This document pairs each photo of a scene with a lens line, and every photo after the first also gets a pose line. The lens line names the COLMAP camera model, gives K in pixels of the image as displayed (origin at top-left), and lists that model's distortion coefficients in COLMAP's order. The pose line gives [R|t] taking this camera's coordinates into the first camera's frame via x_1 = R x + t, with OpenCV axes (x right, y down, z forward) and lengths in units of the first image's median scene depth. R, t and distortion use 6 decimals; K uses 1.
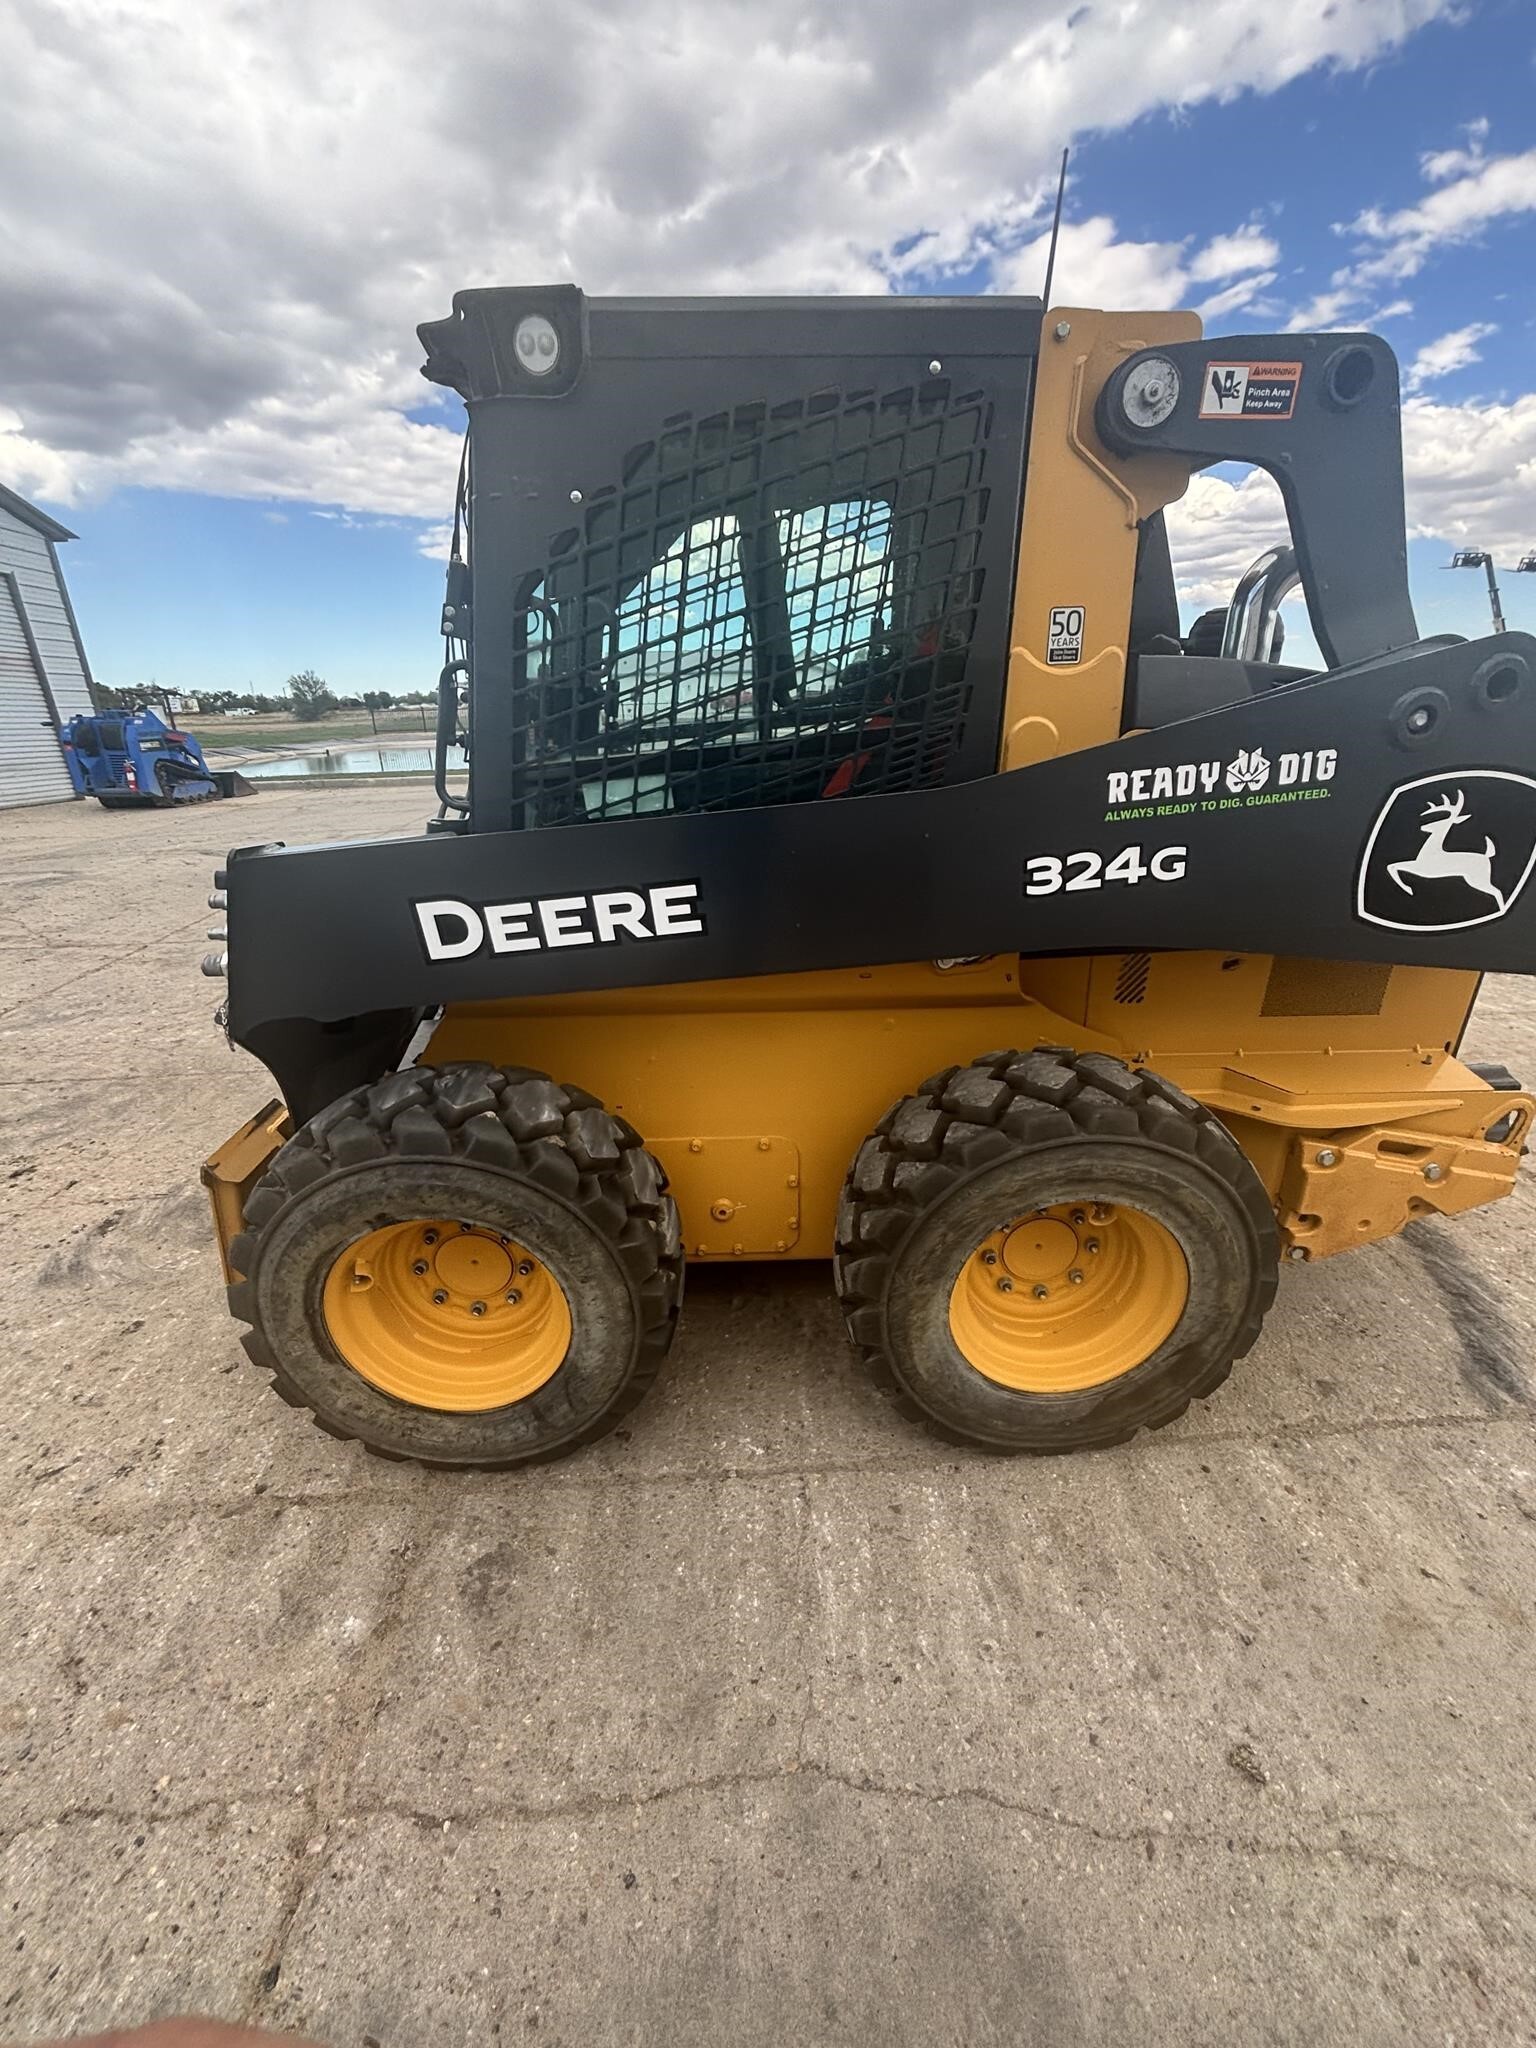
lens RADIAL K [[827.3, 0, 768.3], [0, 827.3, 1017.3], [0, 0, 1]] dist [0.010677, -0.004520]
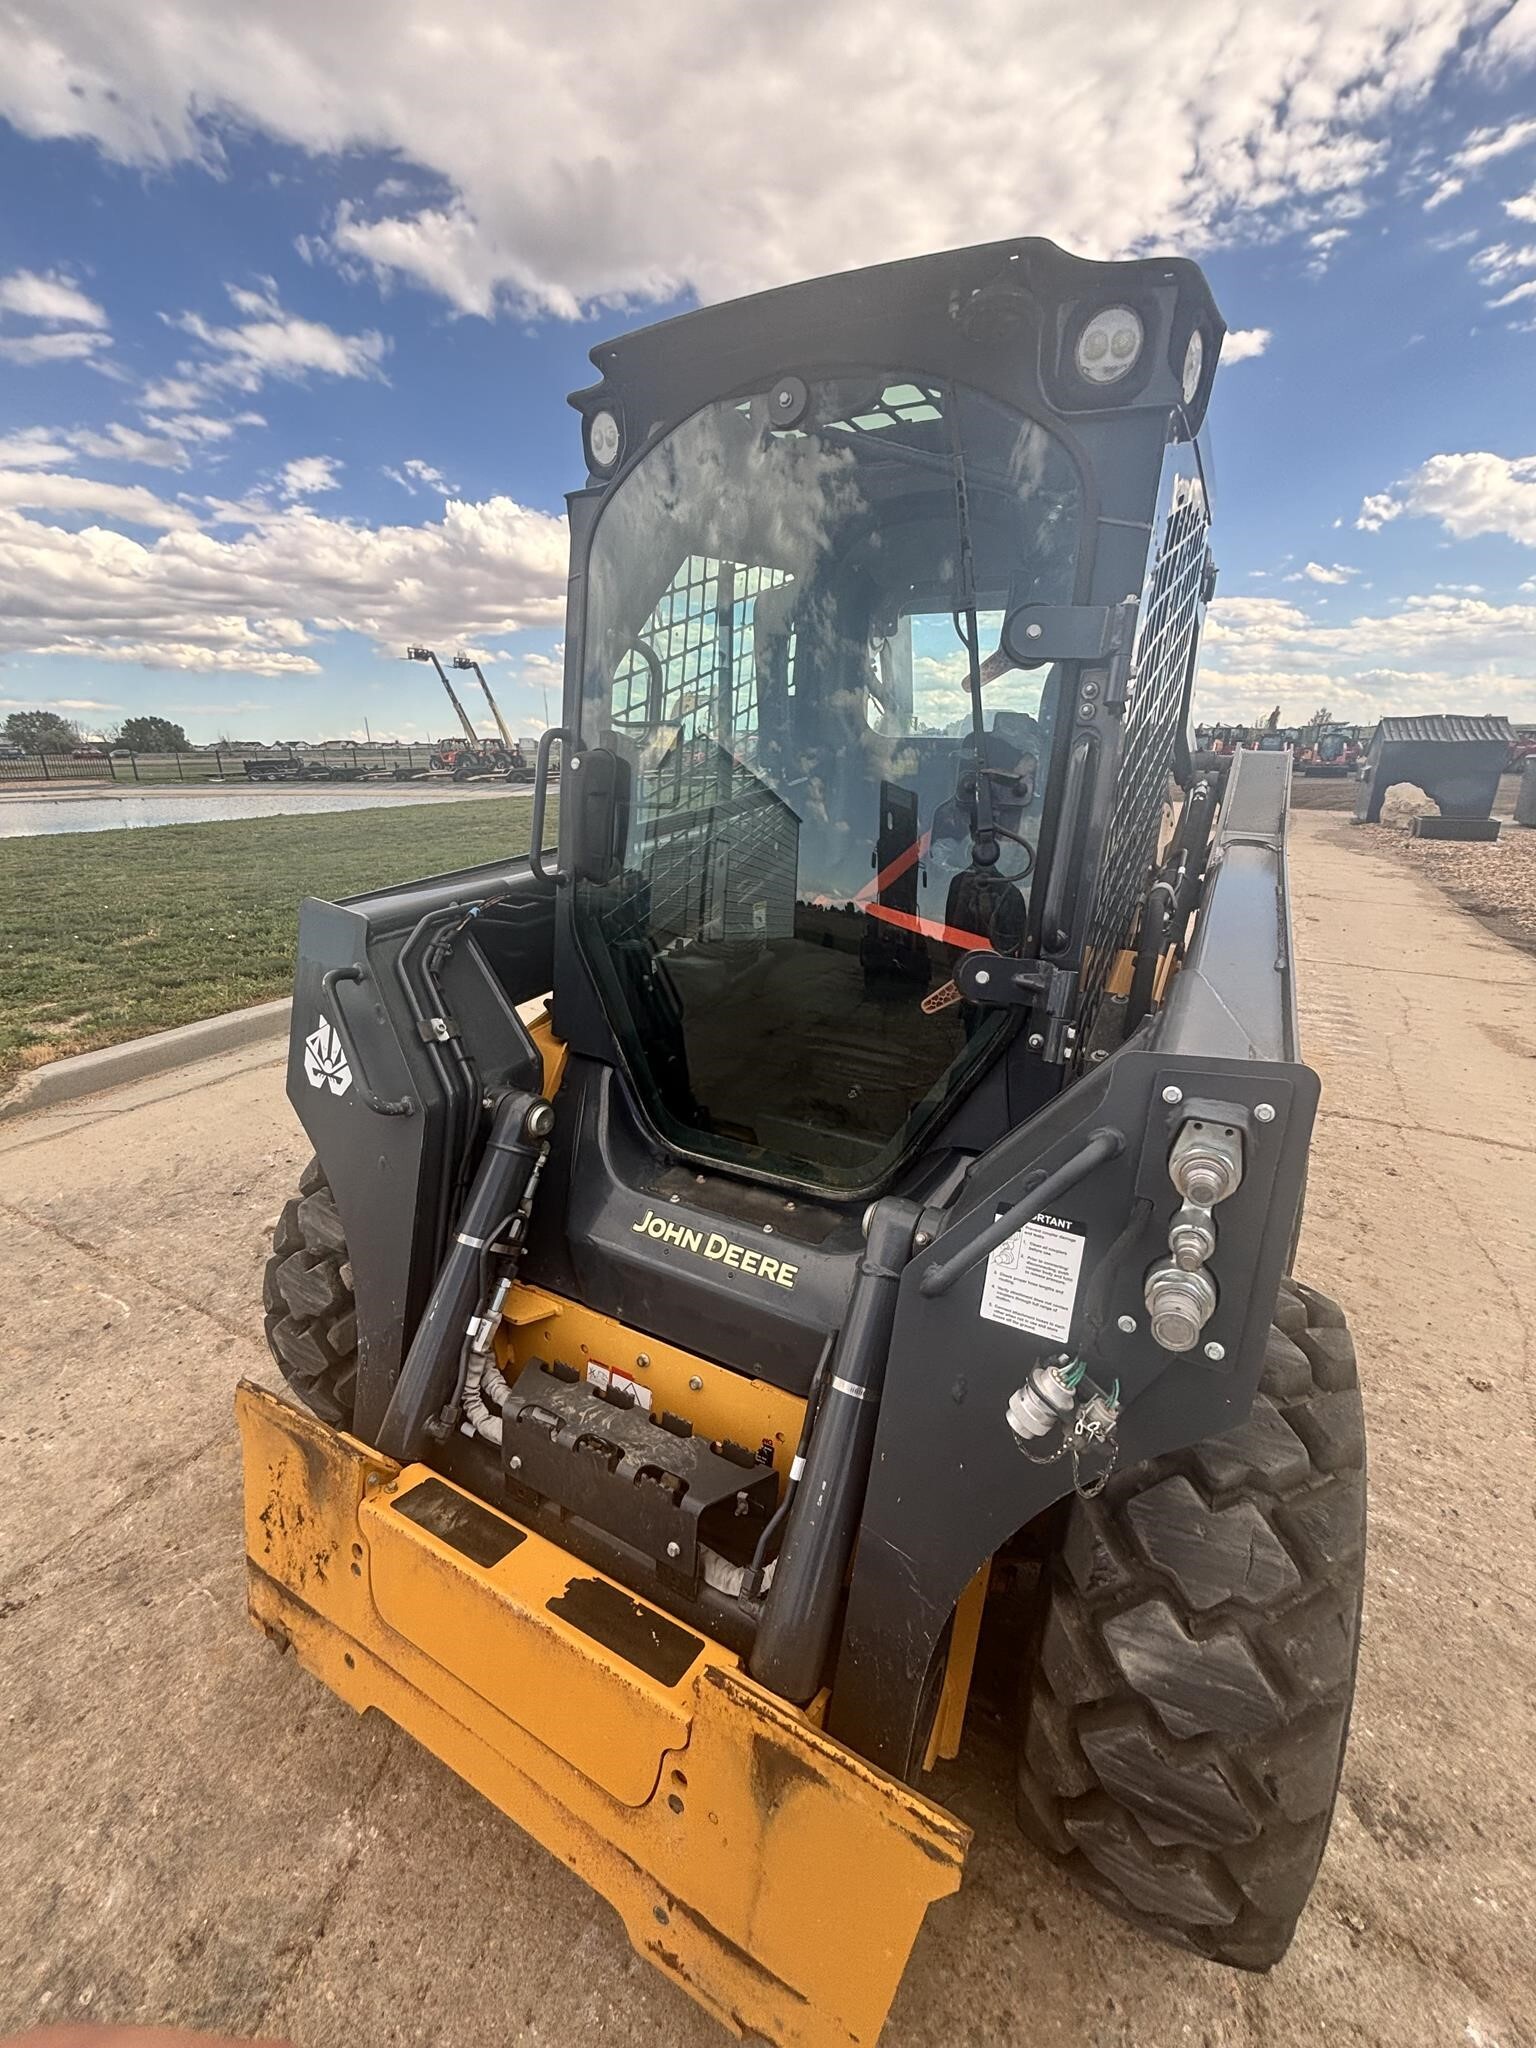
lens RADIAL K [[828.5, 0, 772.3], [0, 828.5, 1019.2], [0, 0, 1]] dist [0.006755, -0.003143]
pose [[0.505888, -0.247445, 0.826346, -1.228150], [0.304063, 0.947637, 0.097619, -0.380853], [-0.807232, 0.201877, 0.554637, 0.935272]]
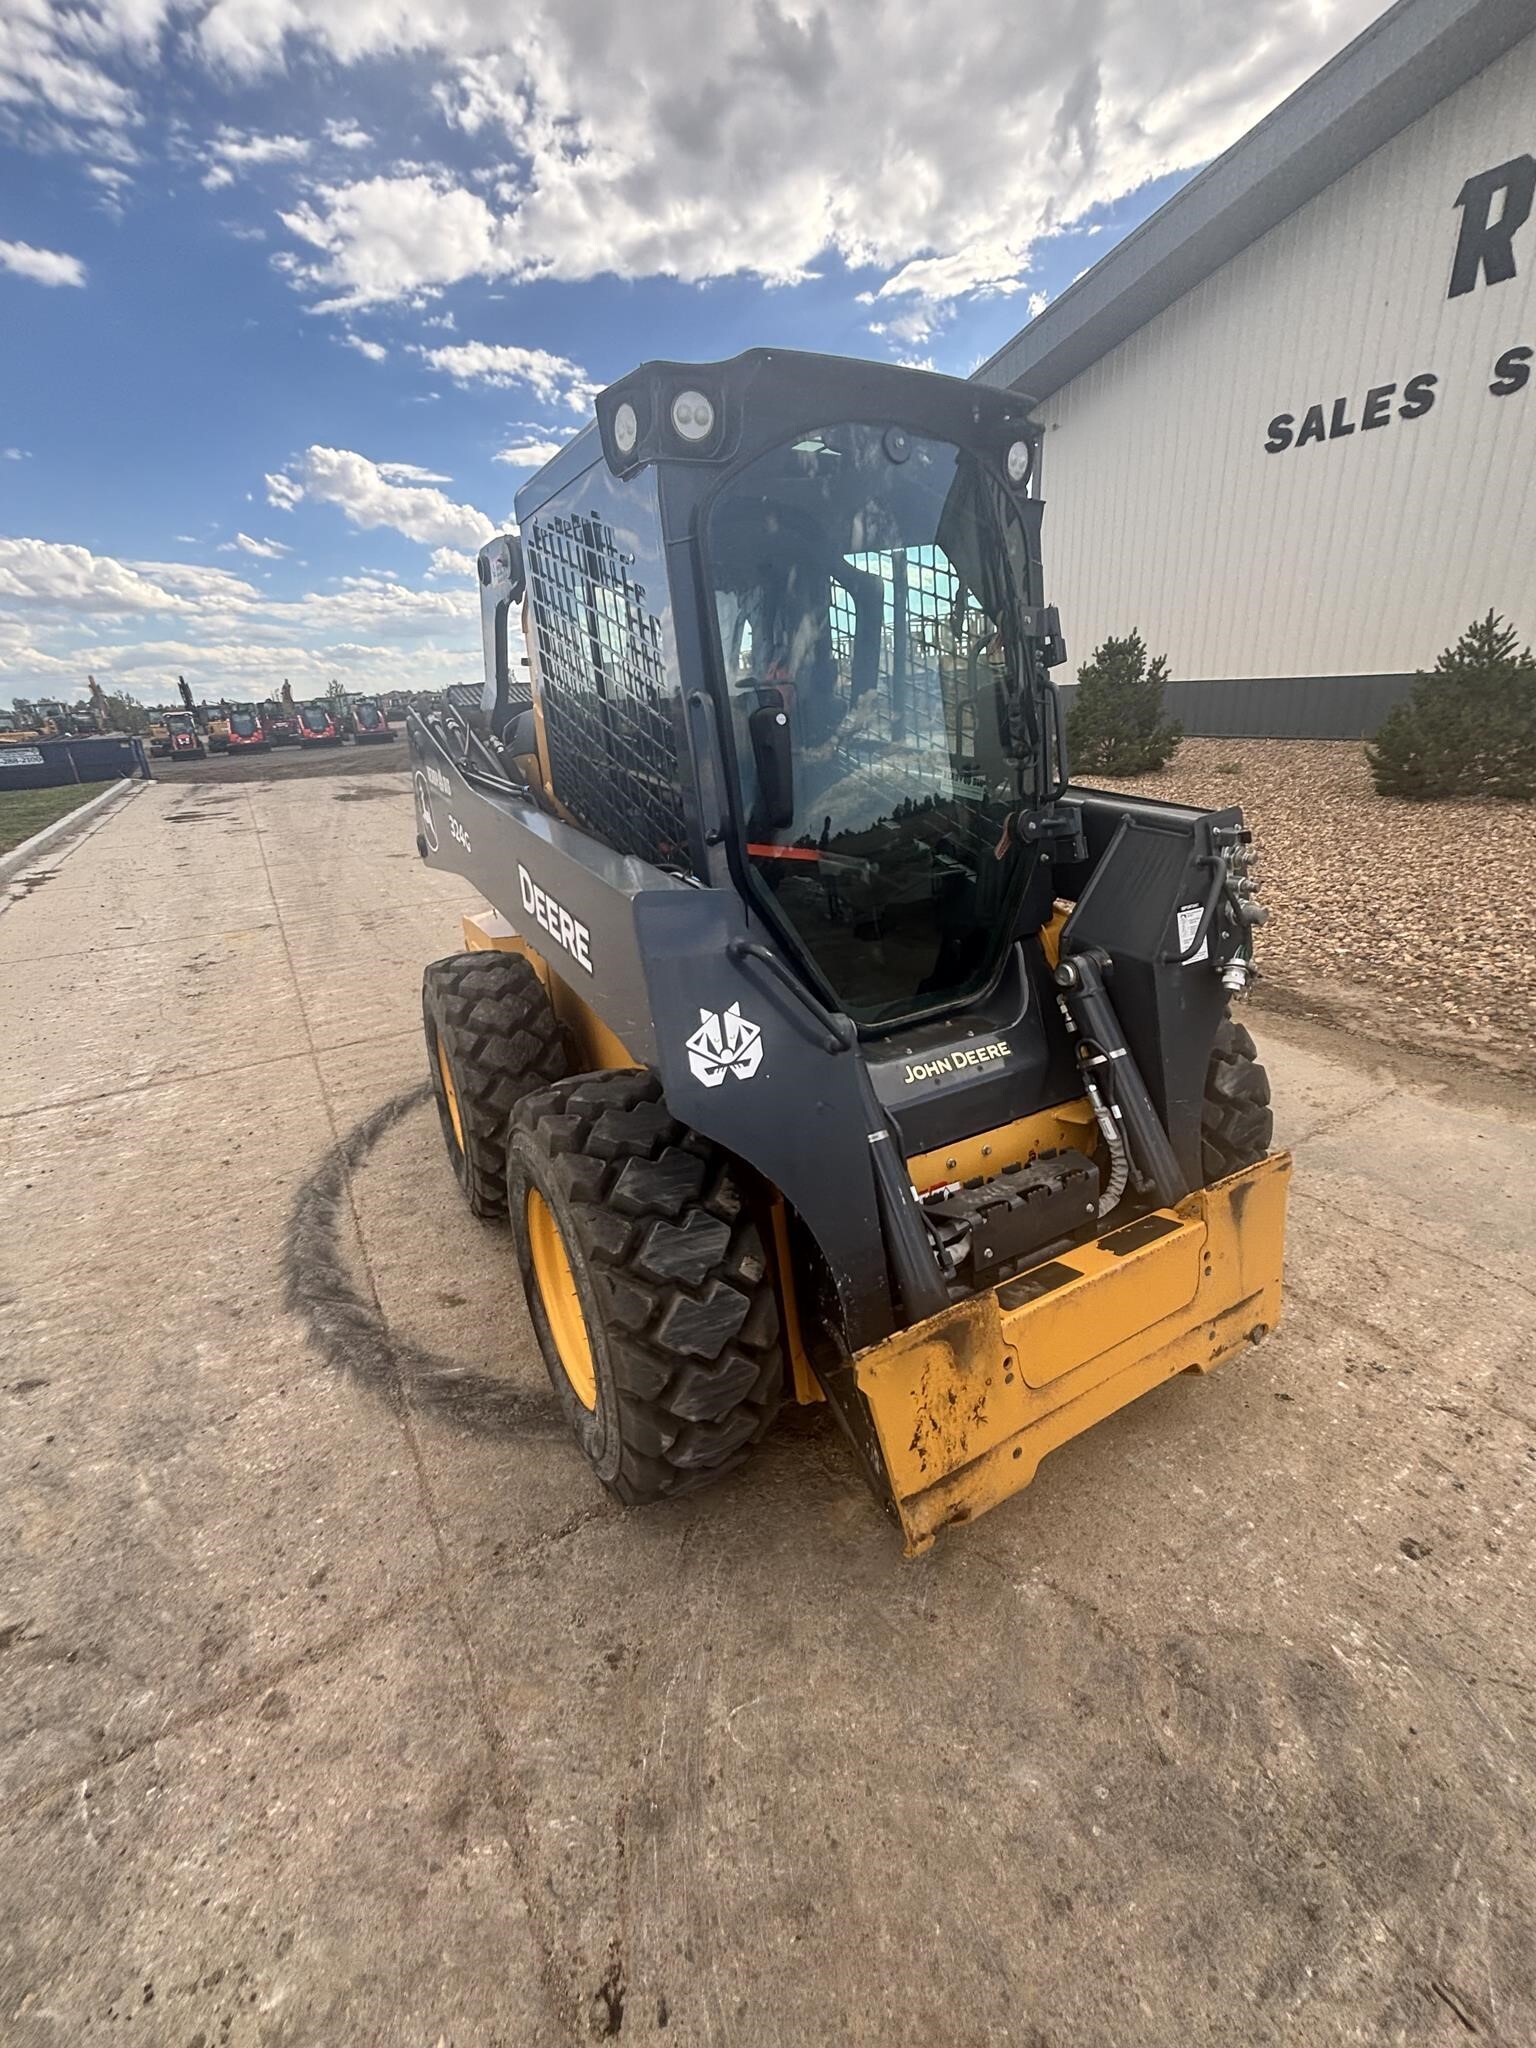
lens RADIAL K [[827.4, 0, 765.3], [0, 827.4, 1023.3], [0, 0, 1]] dist [0.000087, -0.000771]
pose [[-0.471783, -0.282340, 0.835287, -1.470182], [0.379018, 0.790409, 0.481247, -0.846859], [-0.796094, 0.543633, -0.265890, 2.112412]]
